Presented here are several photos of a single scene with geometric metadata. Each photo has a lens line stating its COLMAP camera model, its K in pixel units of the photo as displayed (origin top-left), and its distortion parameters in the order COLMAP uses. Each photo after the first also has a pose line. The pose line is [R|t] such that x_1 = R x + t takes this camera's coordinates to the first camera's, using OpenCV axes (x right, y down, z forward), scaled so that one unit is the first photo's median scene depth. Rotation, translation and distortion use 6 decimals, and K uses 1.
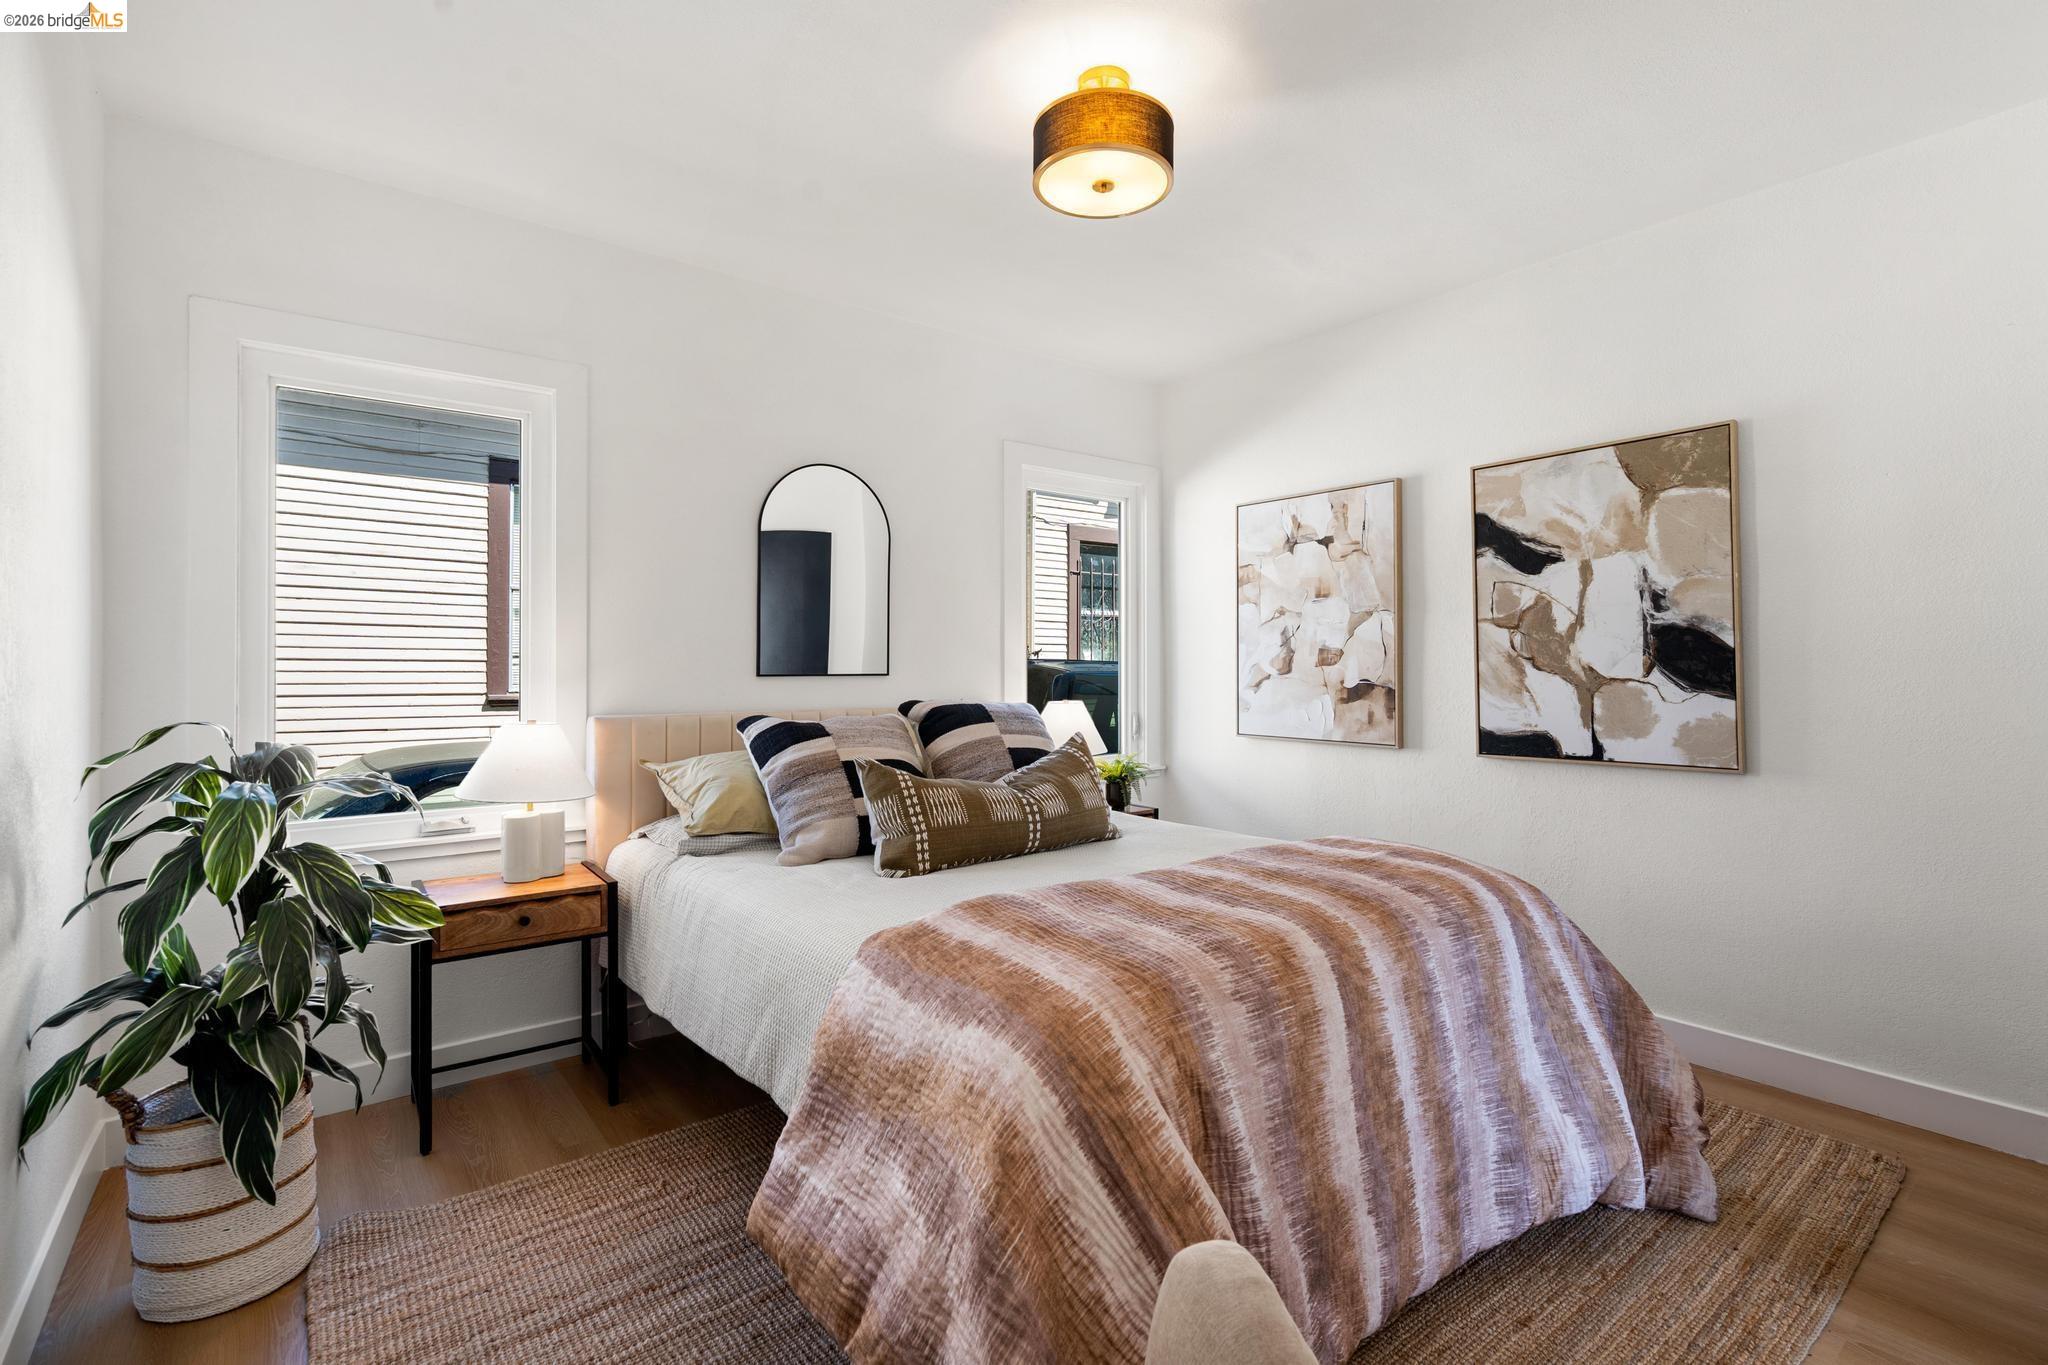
lens RADIAL K [[934.7, 0, 1022.0], [0, 934.7, 669.6], [0, 0, 1]] dist [-0.009371, 0.000971]
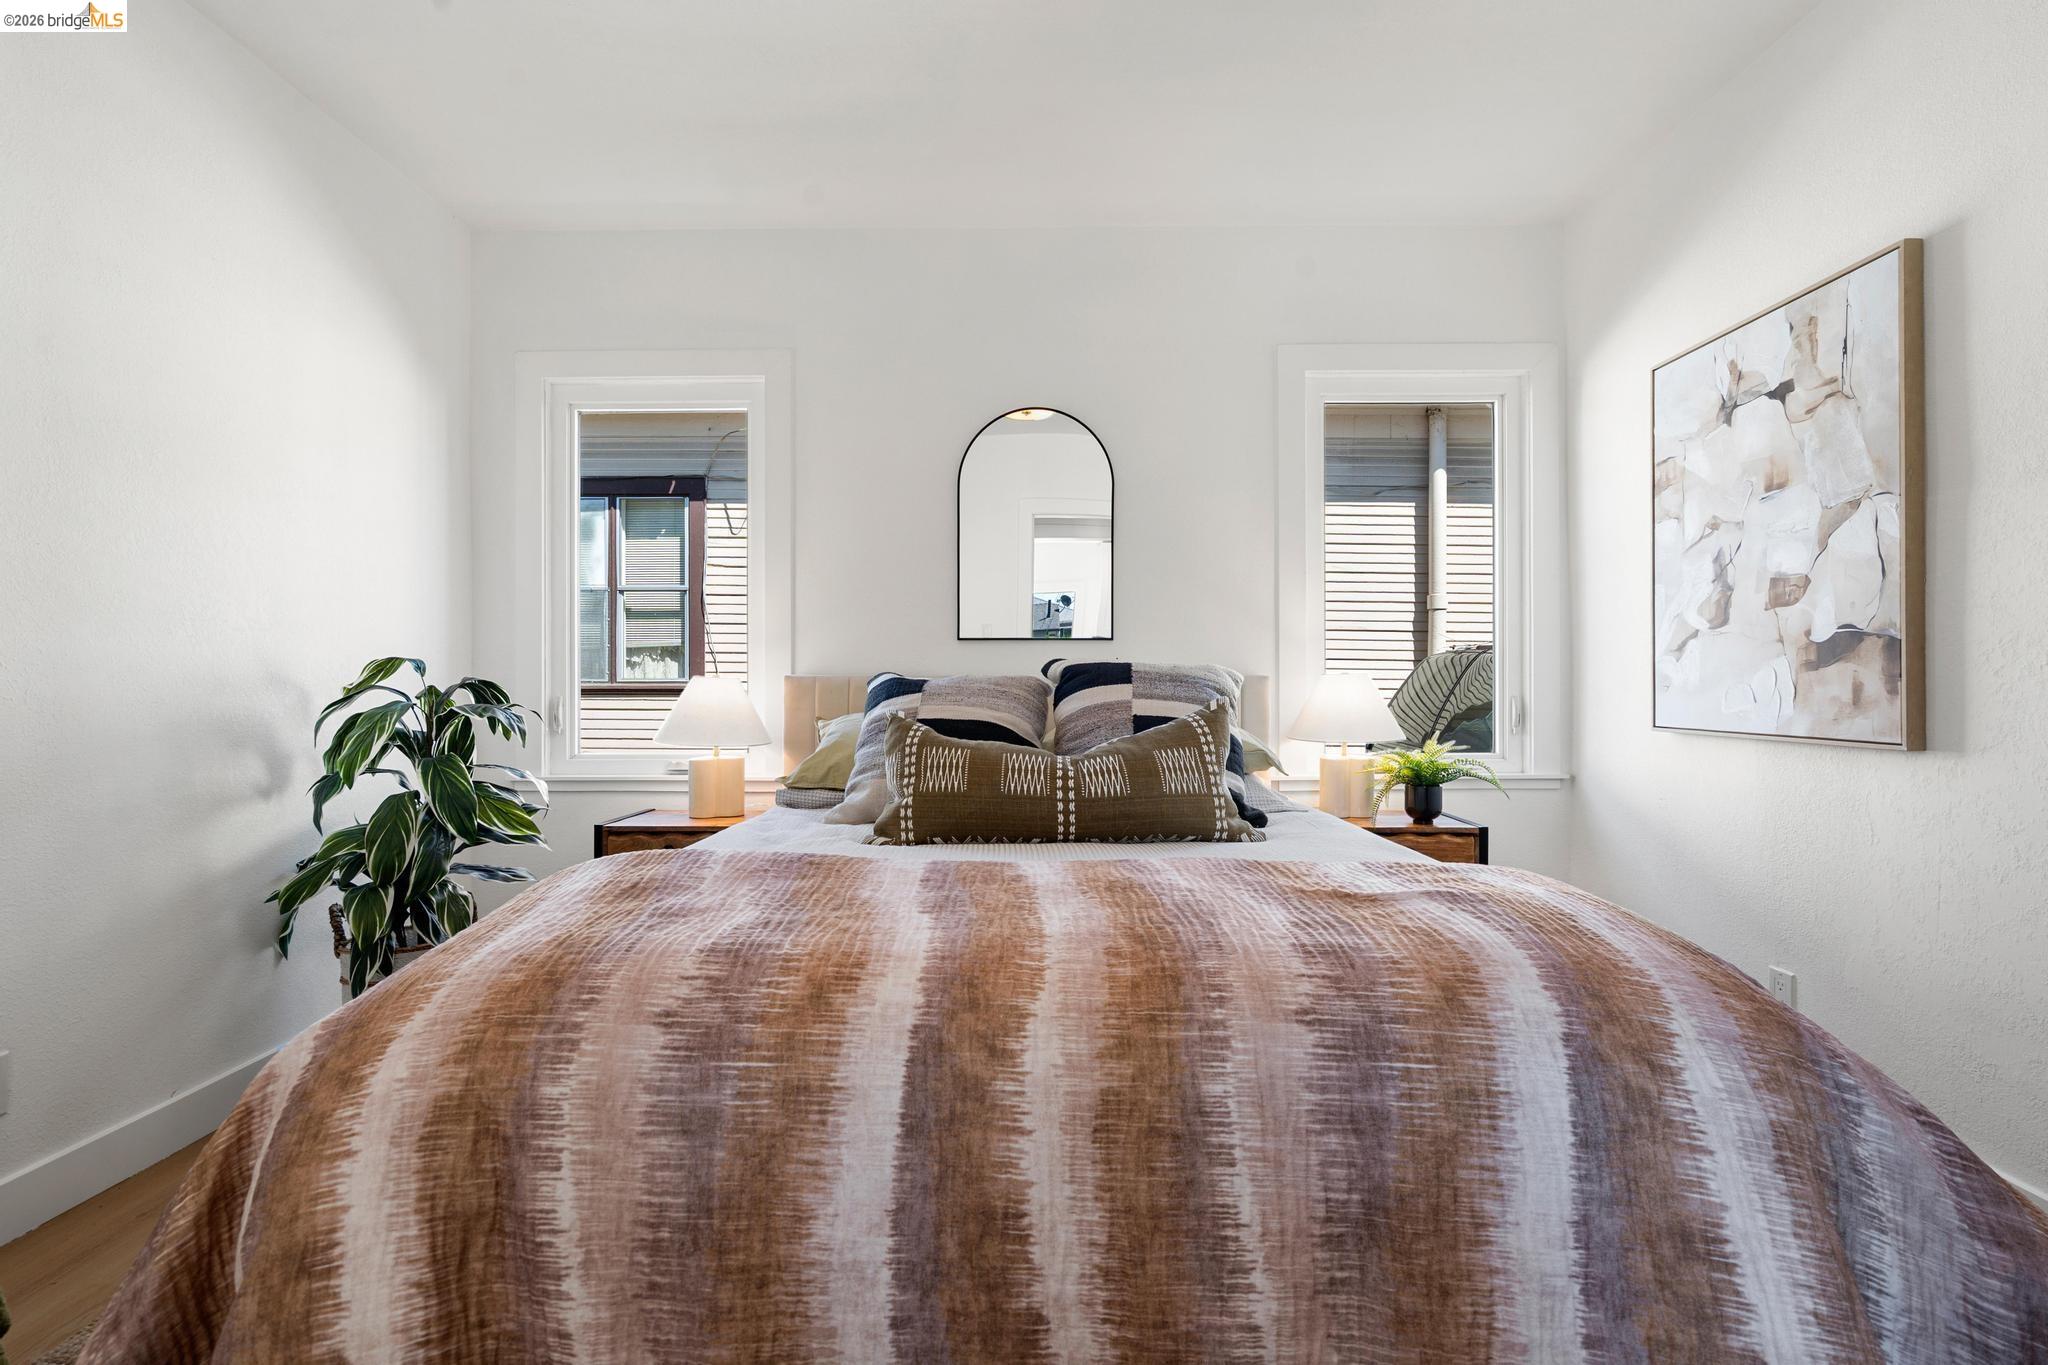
lens RADIAL K [[934.7, 0, 1021.9], [0, 934.7, 690.4], [0, 0, 1]] dist [-0.009371, 0.000971]
pose [[0.779108, 0.005538, -0.626865, 0.339740], [-0.003912, 0.999984, 0.003973, 0.050262], [0.626878, -0.000643, 0.779118, 0.272026]]
